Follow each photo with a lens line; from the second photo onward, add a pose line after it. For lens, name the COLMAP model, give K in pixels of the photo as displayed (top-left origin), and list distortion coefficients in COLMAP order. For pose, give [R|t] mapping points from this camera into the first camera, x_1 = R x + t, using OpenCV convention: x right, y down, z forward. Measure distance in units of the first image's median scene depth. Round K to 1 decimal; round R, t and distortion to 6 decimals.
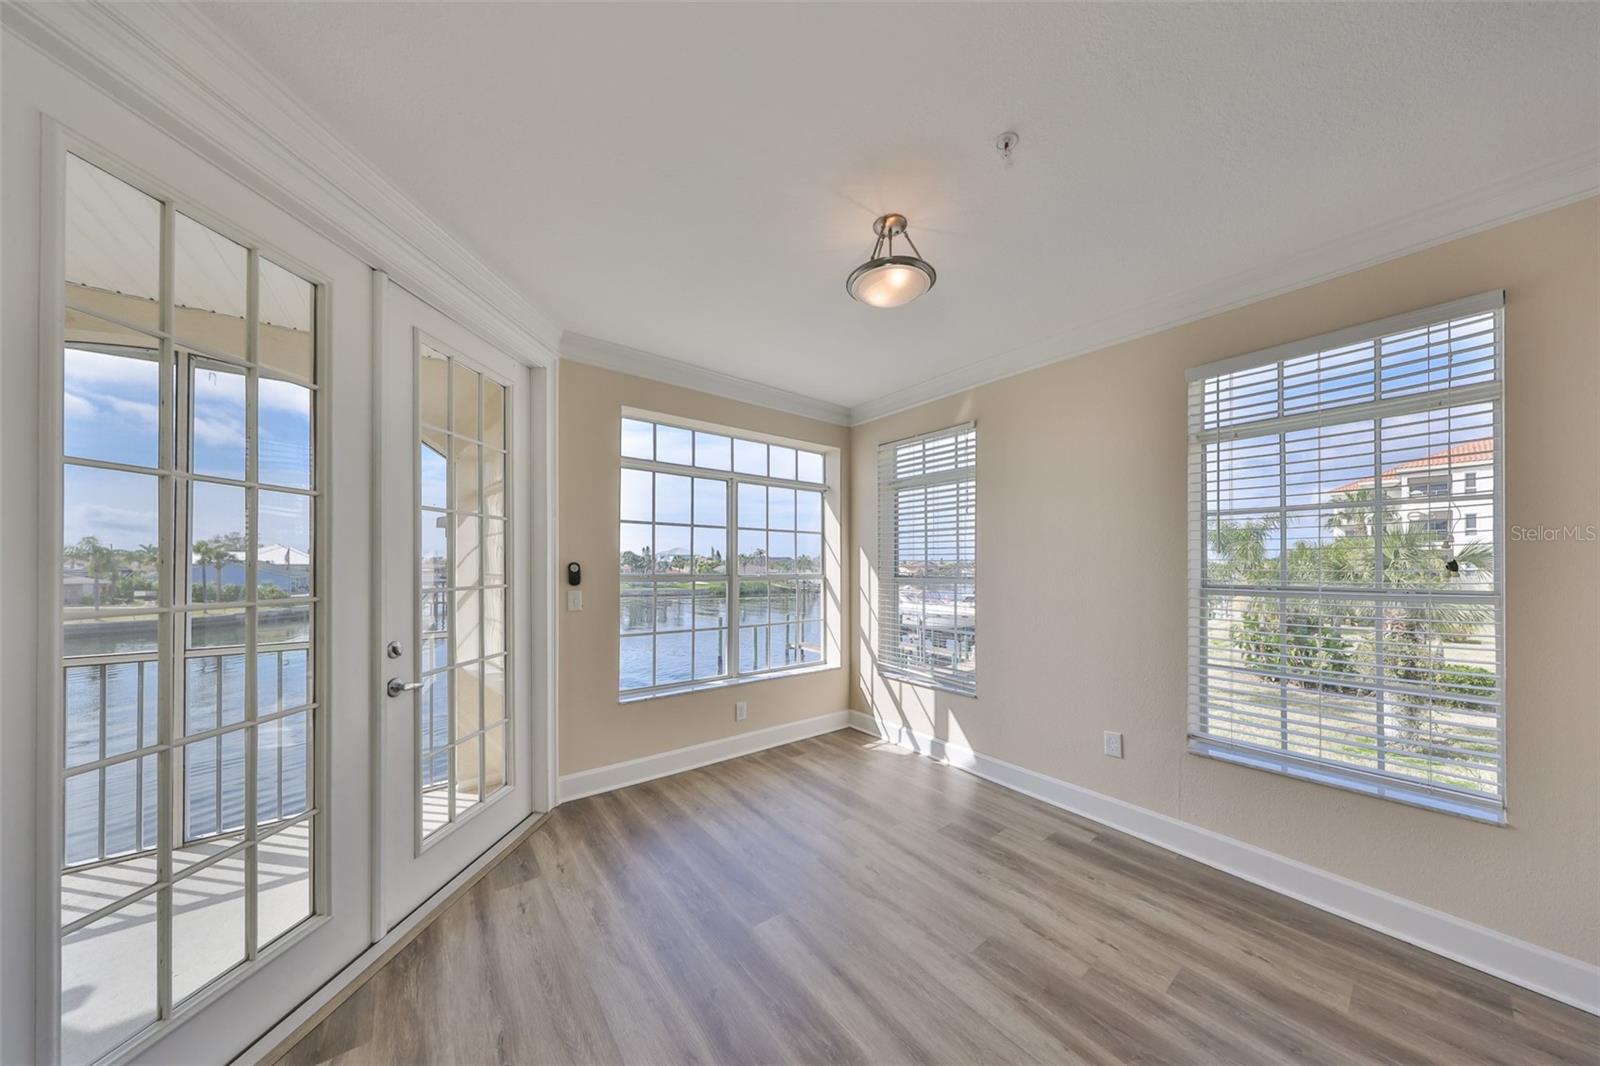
lens RADIAL K [[499.7, 0, 807.3], [0, 499.7, 561.5], [0, 0, 1]] dist [-0.000556, -0.000013]
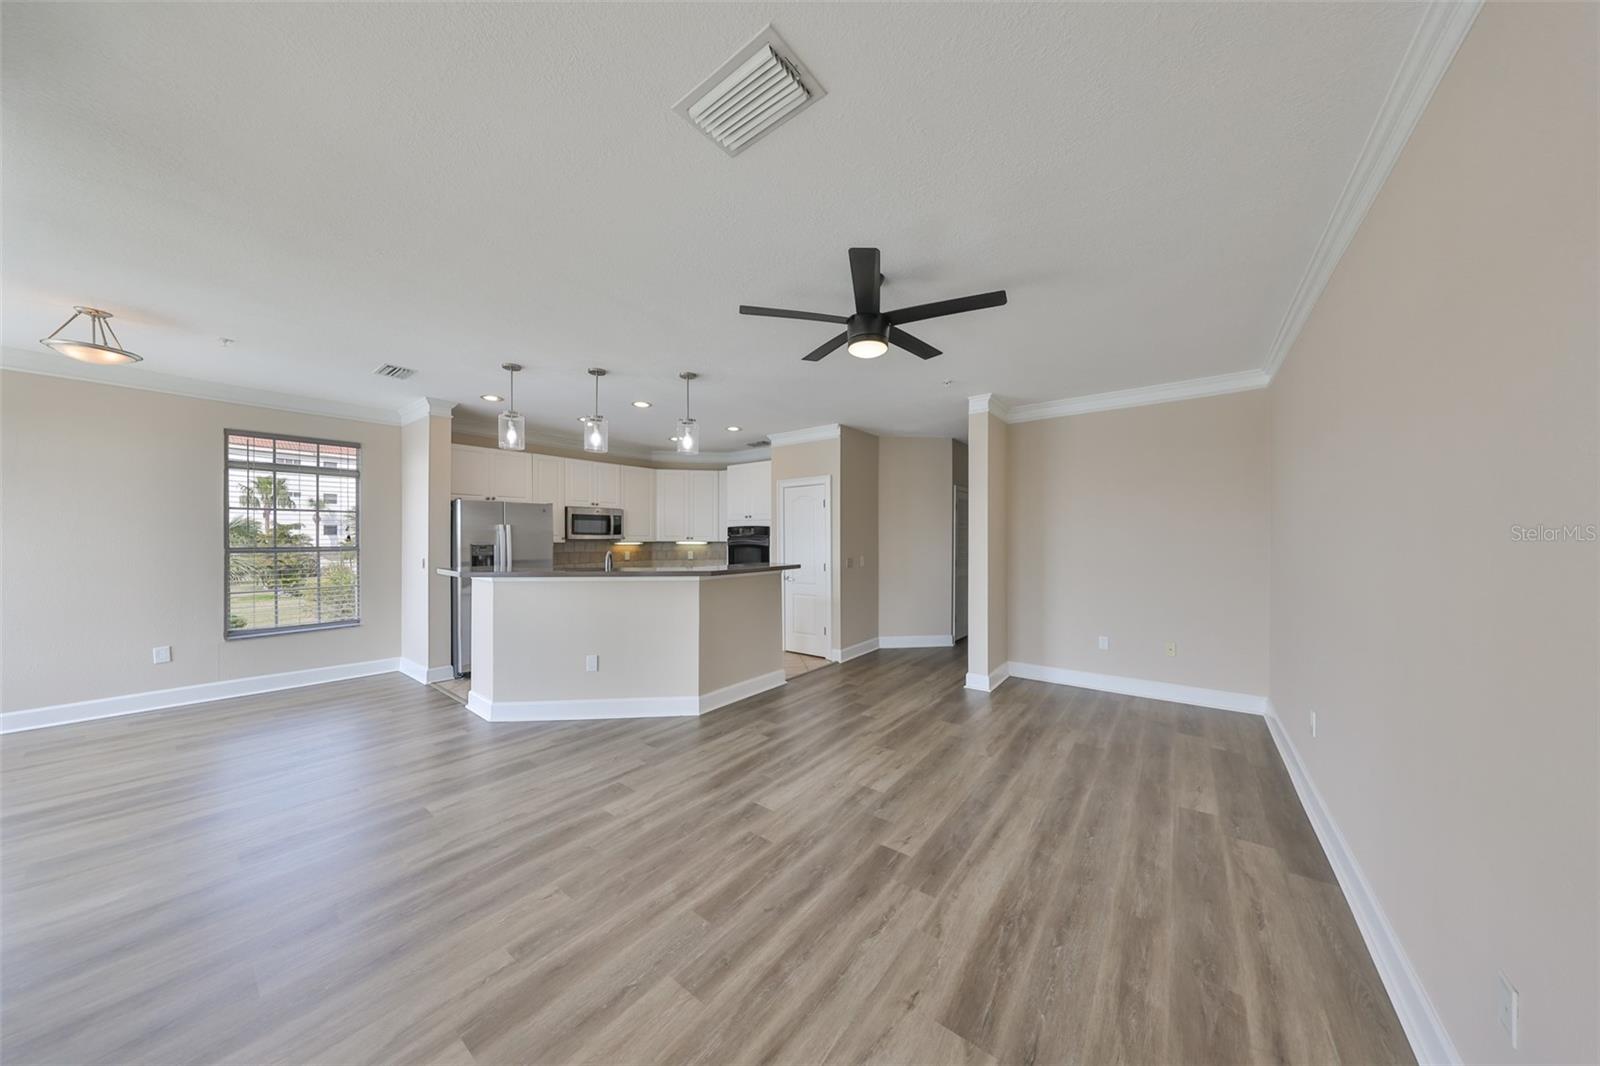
lens RADIAL K [[504.6, 0, 817.6], [0, 504.6, 535.2], [0, 0, 1]] dist [-0.001408, -0.000064]
pose [[-0.258985, -0.000926, 0.965881, -0.932640], [-0.010112, 0.999947, -0.001753, -0.011157], [-0.965828, -0.010221, -0.258981, -0.354711]]
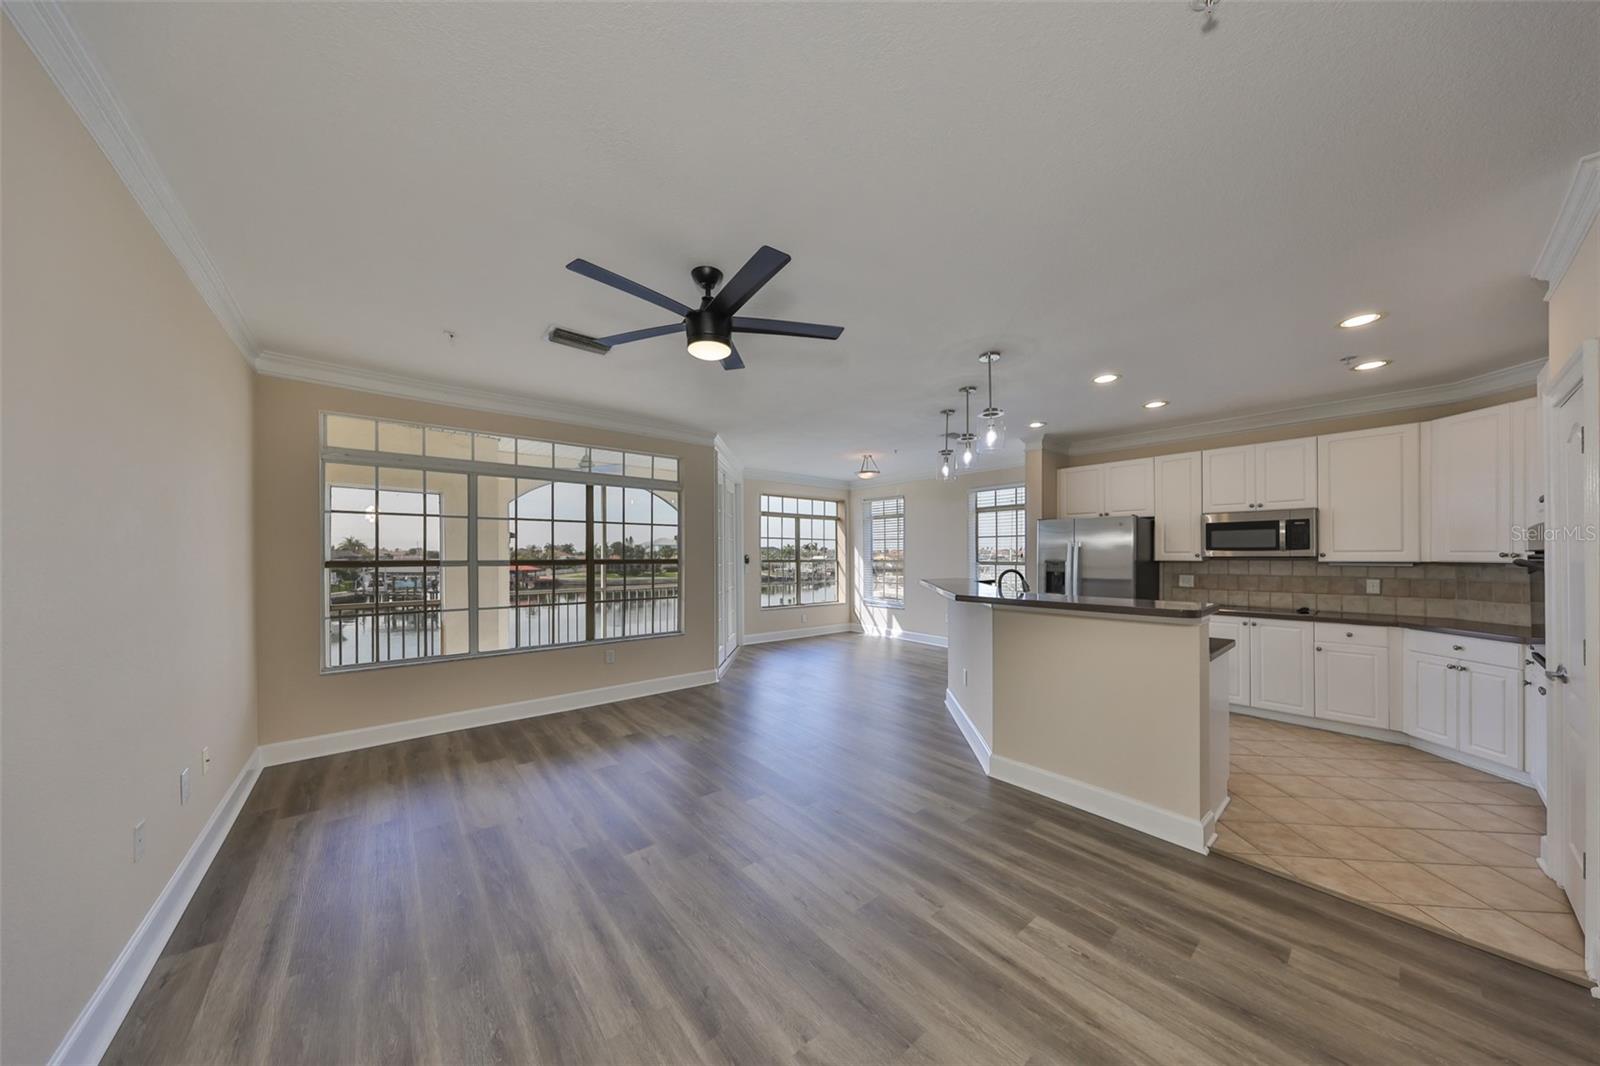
lens RADIAL K [[504.2, 0, 786.2], [0, 504.2, 554.4], [0, 0, 1]] dist [0.000949, 0.000027]
pose [[0.999970, -0.005849, -0.005081, -0.186642], [0.005886, 0.999956, 0.007329, -0.013403], [0.005038, -0.007359, 0.999960, -1.234678]]
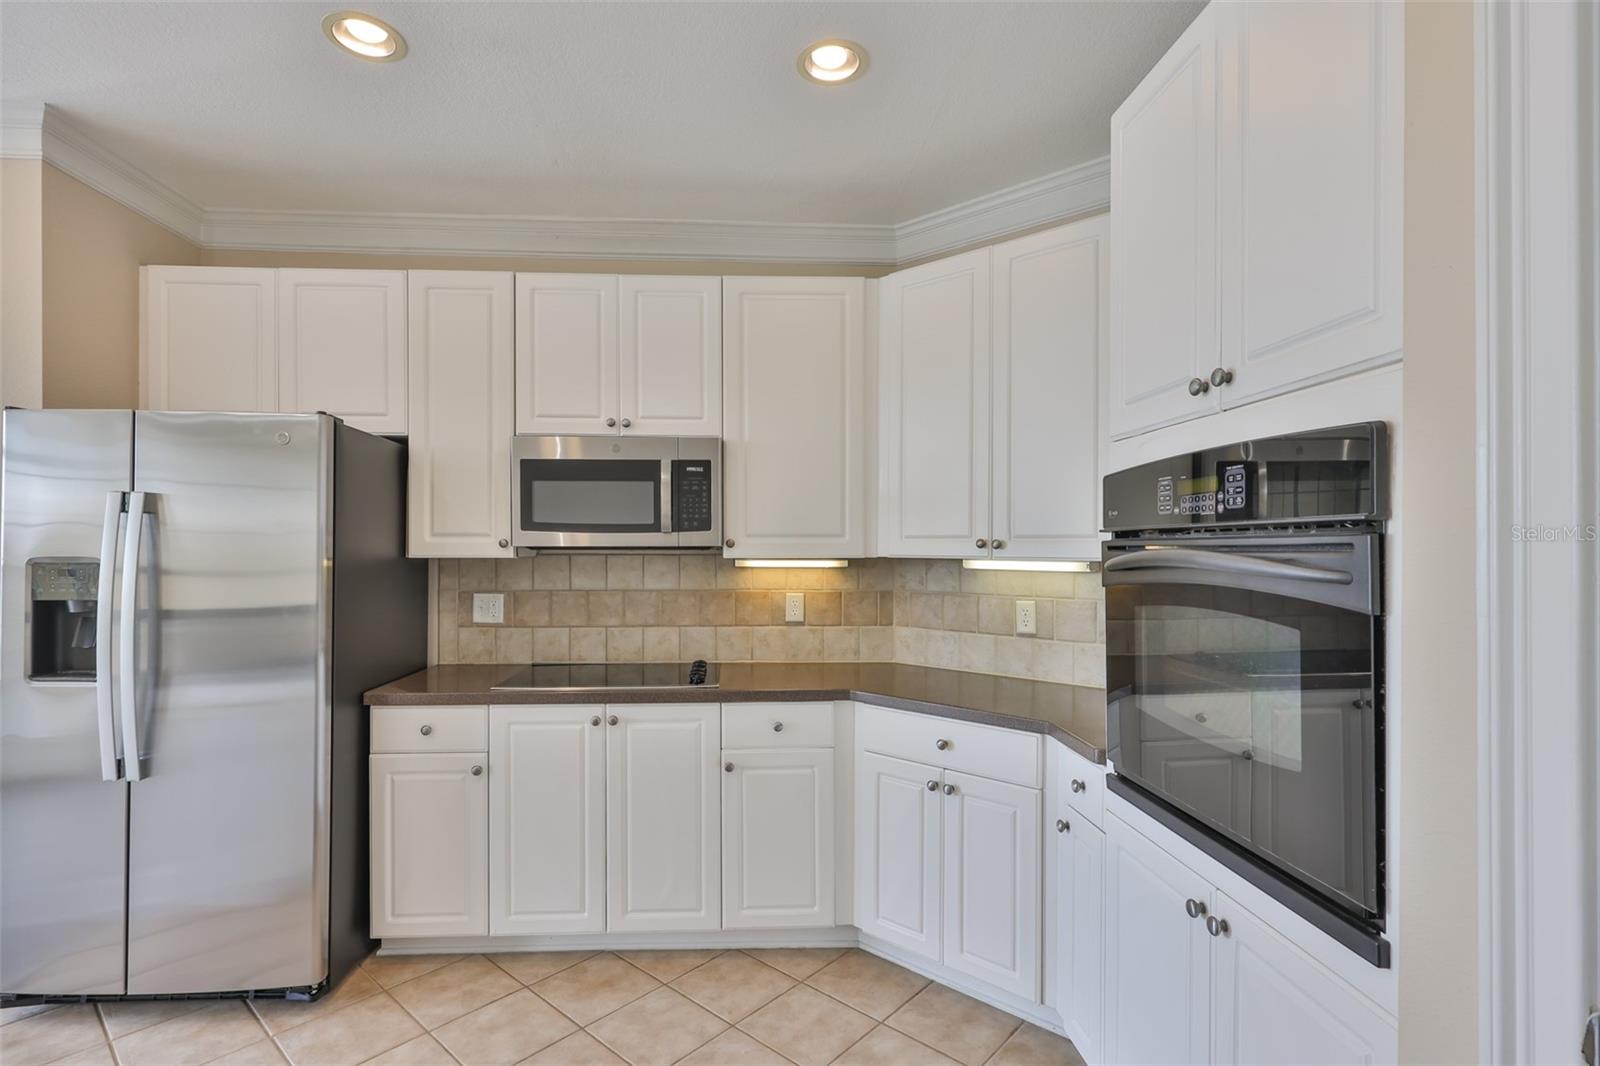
lens RADIAL K [[761.6, 0, 773.7], [0, 761.6, 557.9], [0, 0, 1]] dist [0.013146, -0.000219]
pose [[0.592026, -0.009759, 0.805859, 0.385501], [-0.006916, 0.999828, 0.017189, 0.003084], [-0.805889, -0.015750, 0.591857, -0.622164]]
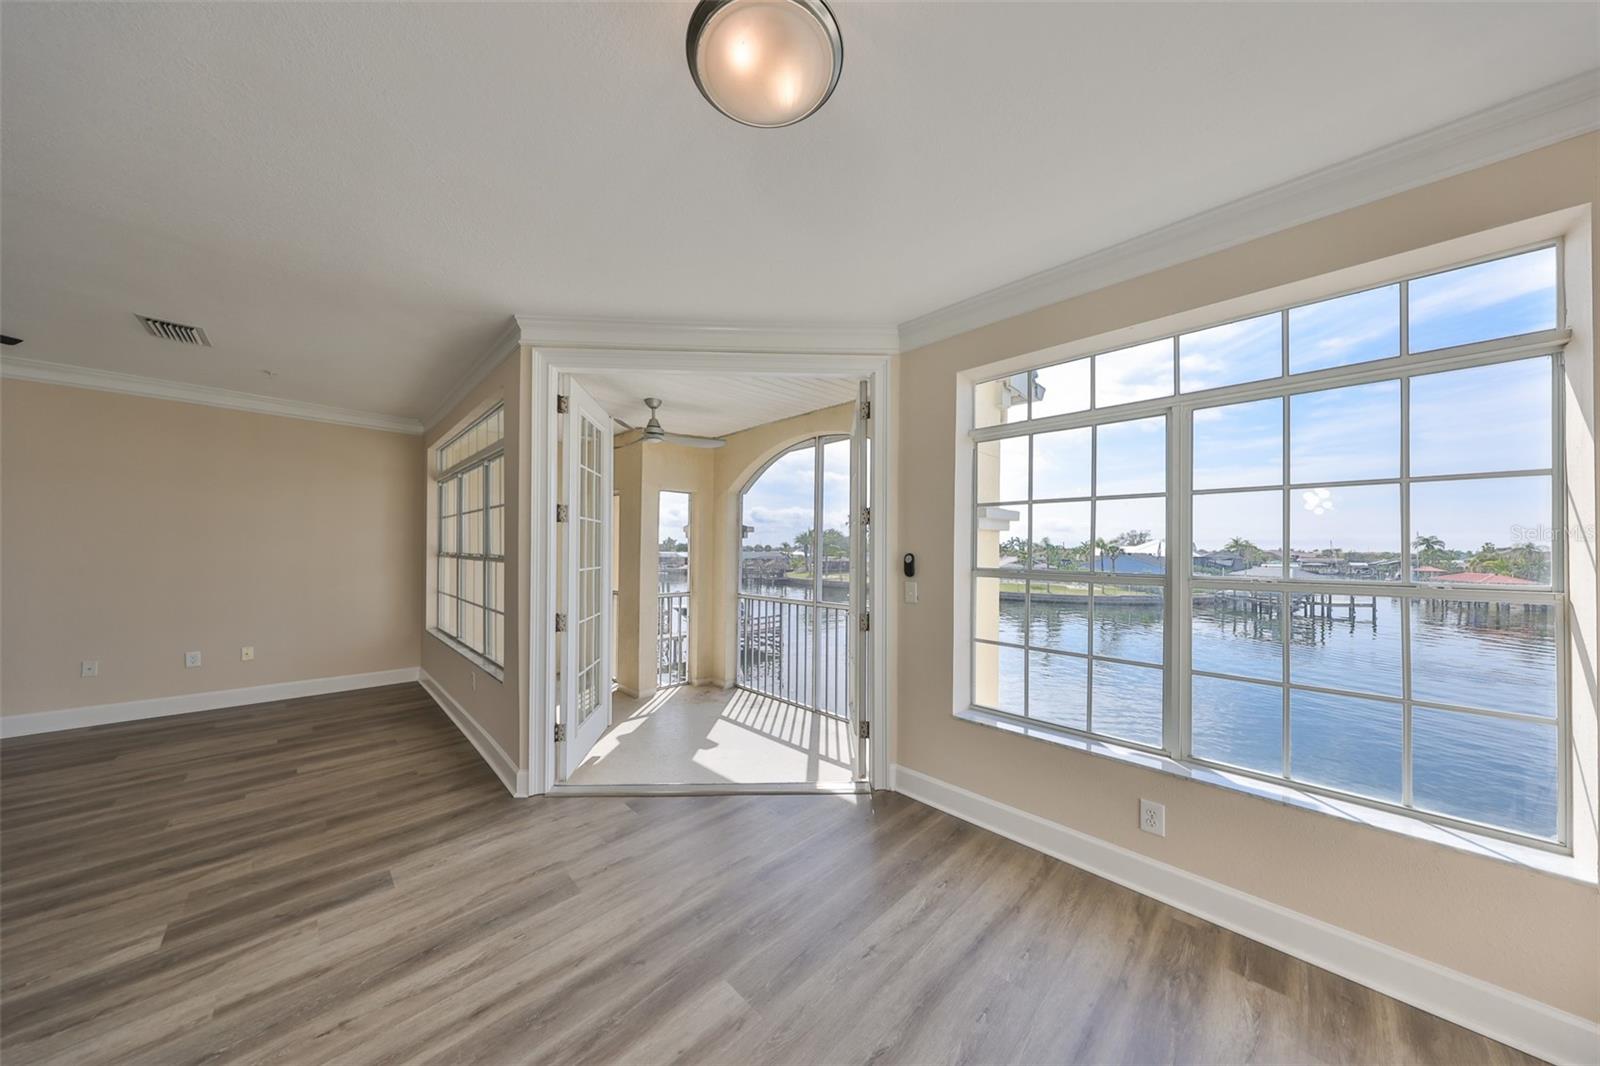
lens RADIAL K [[504.2, 0, 786.2], [0, 504.2, 554.4], [0, 0, 1]] dist [0.000949, 0.000027]
pose [[0.095305, 0.003905, -0.995440, 0.367455], [-0.004189, 0.999985, 0.003522, 0.001300], [0.995439, 0.003835, 0.095320, 0.496264]]
